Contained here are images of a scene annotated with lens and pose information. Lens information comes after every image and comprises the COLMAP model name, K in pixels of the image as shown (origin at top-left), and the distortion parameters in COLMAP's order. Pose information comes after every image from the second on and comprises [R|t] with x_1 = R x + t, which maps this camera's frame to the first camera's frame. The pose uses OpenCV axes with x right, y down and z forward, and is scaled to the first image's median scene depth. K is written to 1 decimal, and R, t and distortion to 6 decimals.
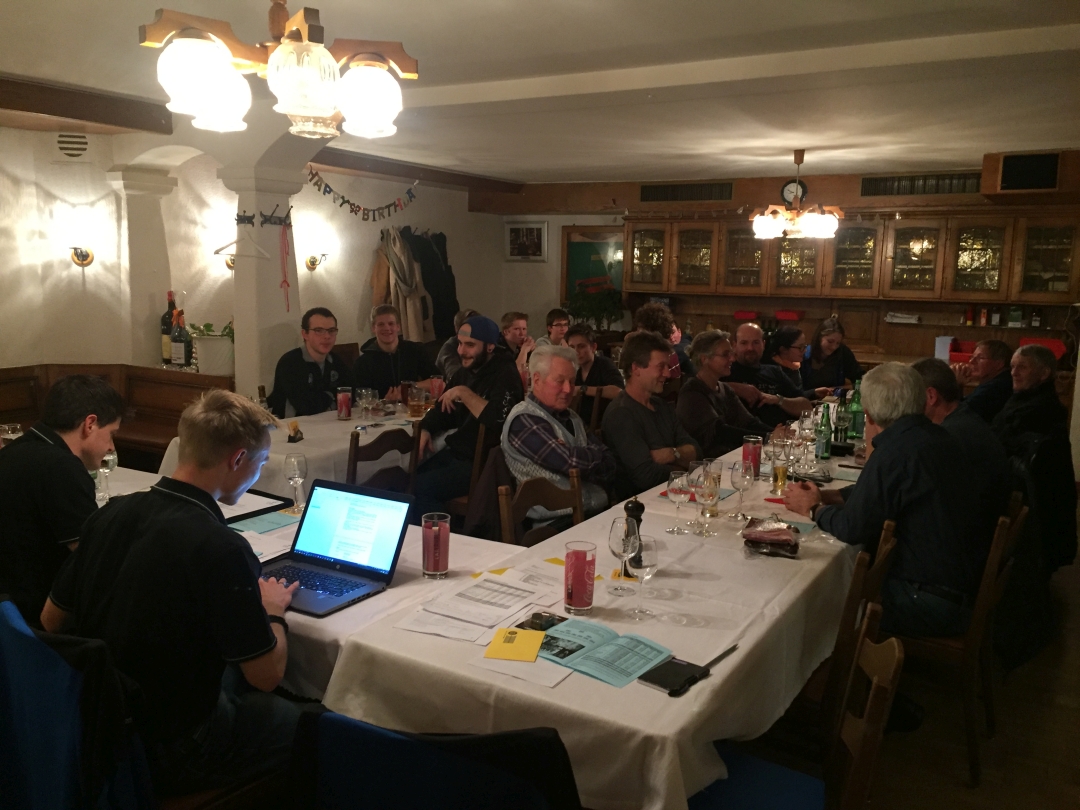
lens RADIAL K [[906.5, 0, 540.0], [0, 906.5, 405.0], [0, 0, 1]] dist [0.090026, -0.081878]
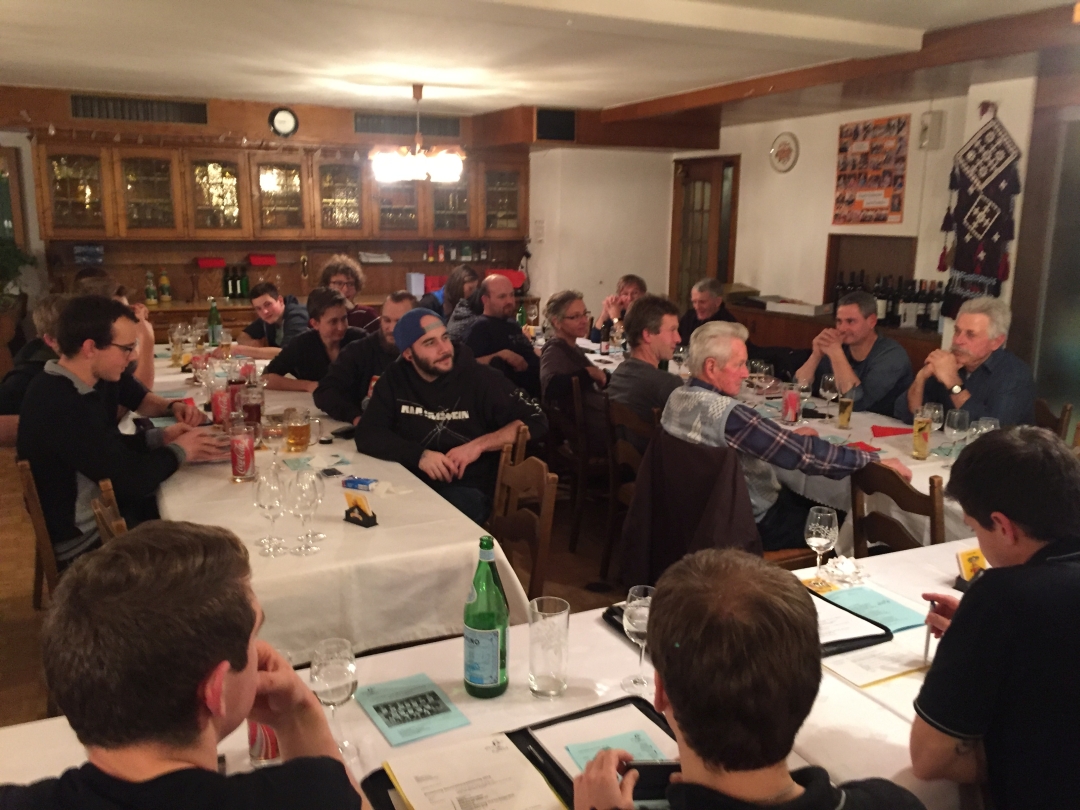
lens RADIAL K [[906.5, 0, 540.0], [0, 906.5, 405.0], [0, 0, 1]] dist [0.090026, -0.081878]
pose [[0.550249, -0.194239, 0.812095, -0.367668], [0.125386, 0.980761, 0.149624, -0.065556], [-0.825533, 0.019495, 0.564017, 0.301435]]
